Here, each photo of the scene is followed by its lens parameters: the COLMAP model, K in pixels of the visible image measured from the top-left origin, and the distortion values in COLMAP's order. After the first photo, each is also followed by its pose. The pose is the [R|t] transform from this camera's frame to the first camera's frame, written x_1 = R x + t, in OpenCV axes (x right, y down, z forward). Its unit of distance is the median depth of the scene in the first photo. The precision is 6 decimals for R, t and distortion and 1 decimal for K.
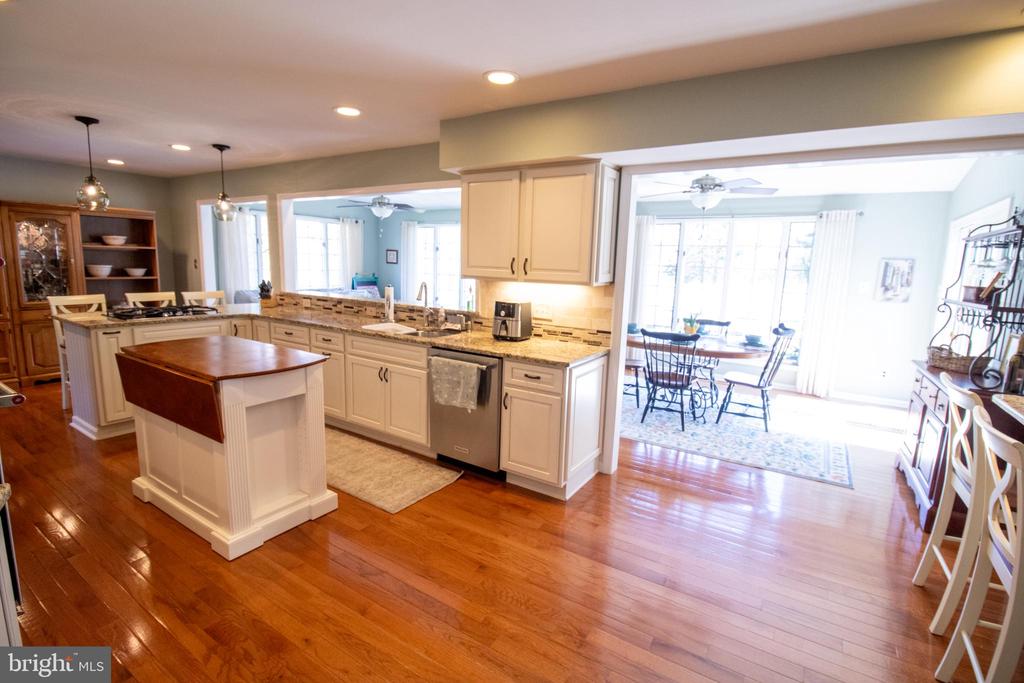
lens RADIAL K [[476.8, 0, 515.3], [0, 476.8, 337.4], [0, 0, 1]] dist [0.004891, -0.015023]
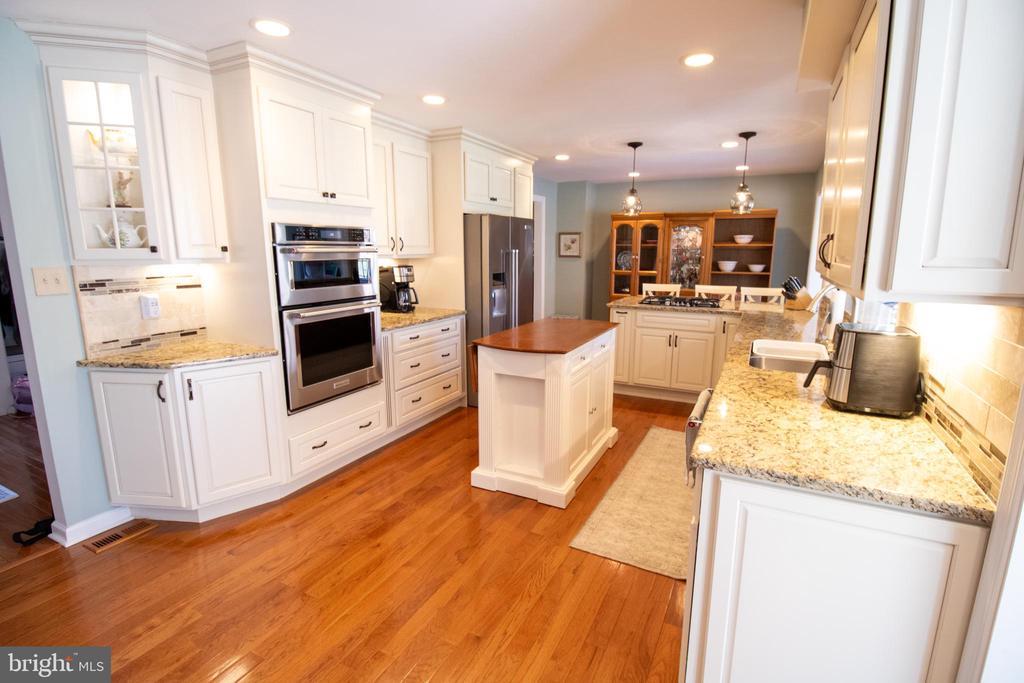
lens RADIAL K [[488.2, 0, 517.4], [0, 488.2, 336.4], [0, 0, 1]] dist [0.002978, -0.012957]
pose [[0.103543, 0.146475, -0.983780, 0.418748], [-0.155852, 0.979268, 0.129399, -0.073159], [0.982338, 0.139926, 0.124225, 0.583811]]
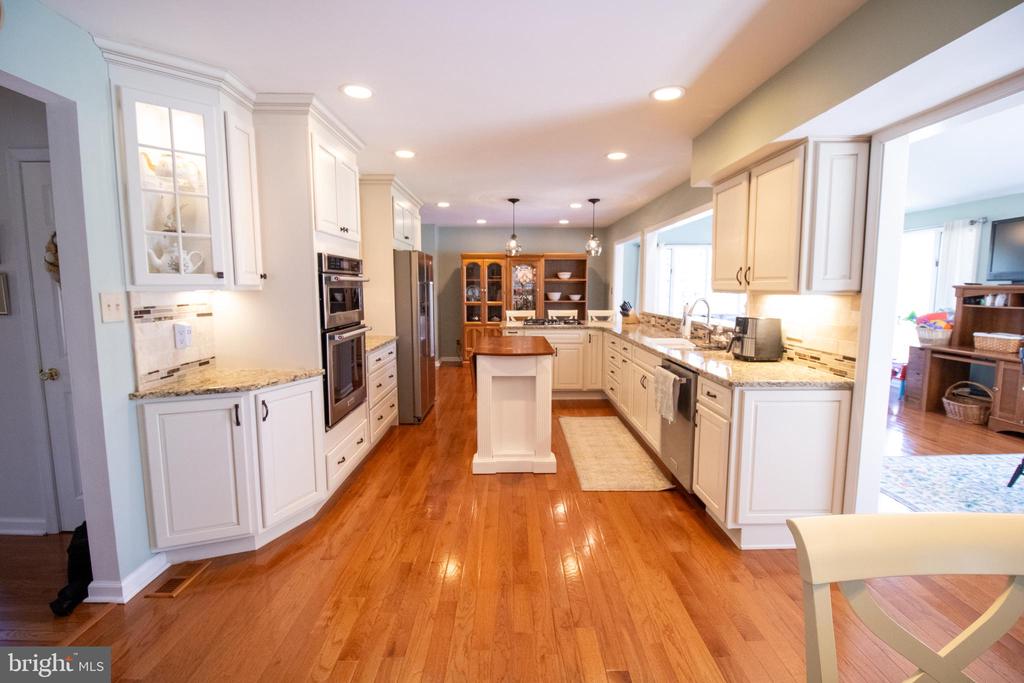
lens RADIAL K [[476.8, 0, 515.3], [0, 476.8, 337.4], [0, 0, 1]] dist [0.004891, -0.015023]
pose [[0.549219, 0.055474, -0.833835, 0.474365], [-0.112459, 0.993624, -0.007969, 0.018902], [0.828077, 0.098149, 0.551956, 0.142868]]
